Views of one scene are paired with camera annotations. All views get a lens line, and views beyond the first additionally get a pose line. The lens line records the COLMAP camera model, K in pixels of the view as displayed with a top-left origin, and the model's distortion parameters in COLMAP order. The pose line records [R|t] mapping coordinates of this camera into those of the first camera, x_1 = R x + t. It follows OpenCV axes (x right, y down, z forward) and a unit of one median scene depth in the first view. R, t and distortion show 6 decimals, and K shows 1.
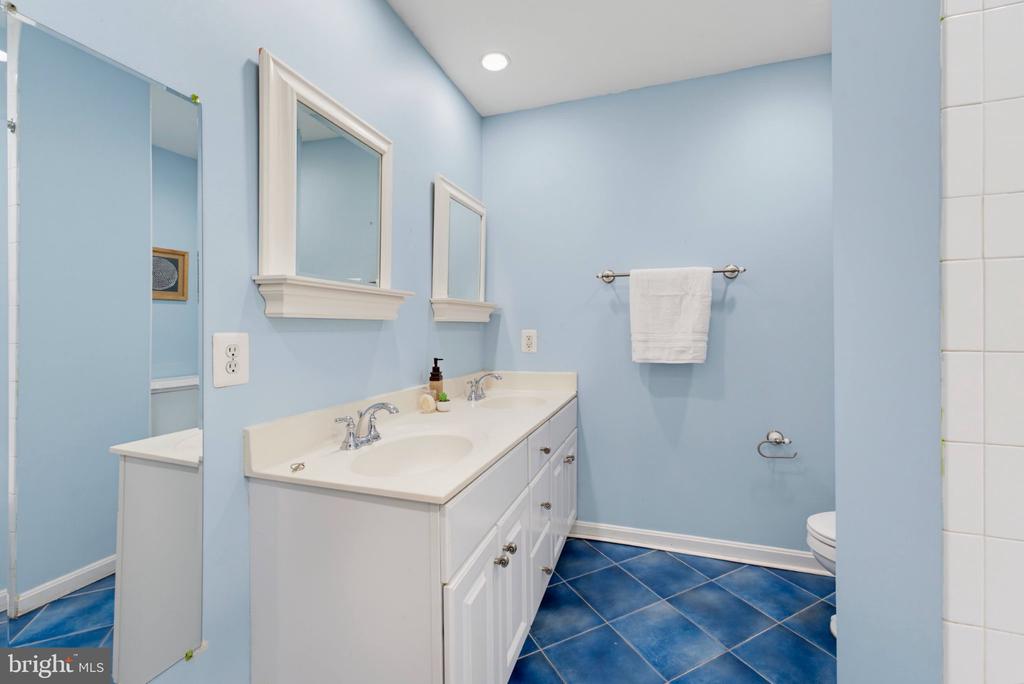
lens RADIAL K [[421.6, 0, 512.5], [0, 421.6, 331.2], [0, 0, 1]] dist [-0.007603, 0.002925]
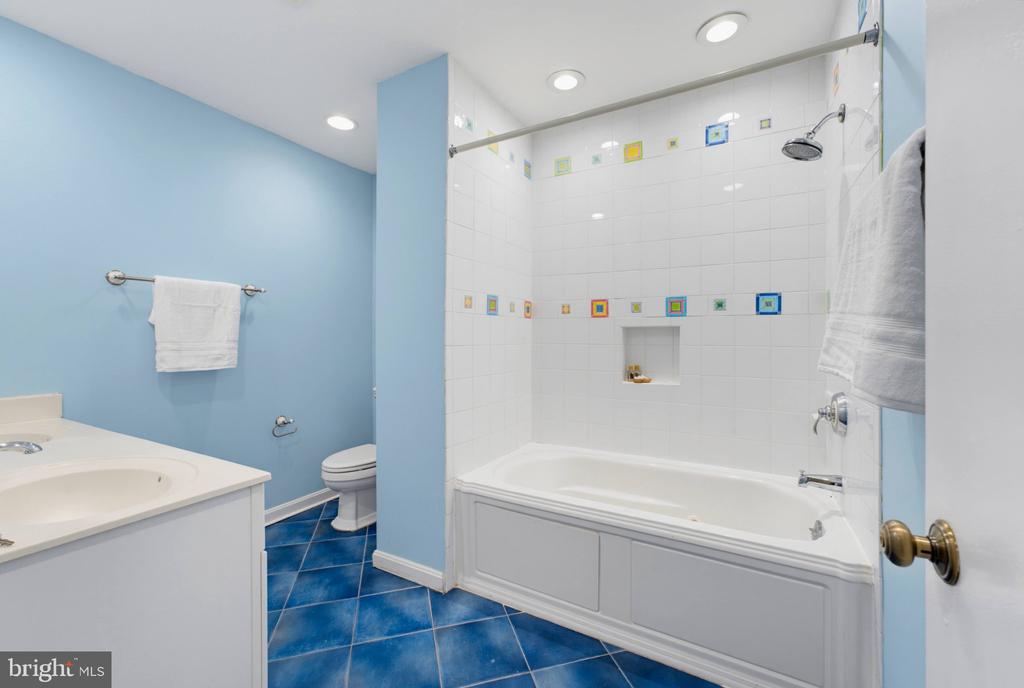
lens RADIAL K [[421.6, 0, 511.9], [0, 421.6, 341.1], [0, 0, 1]] dist [-0.007603, 0.002925]
pose [[0.197488, -0.004404, 0.980295, -0.523993], [0.005159, 0.999981, 0.003453, 0.003178], [-0.980292, 0.004375, 0.197507, 0.029868]]
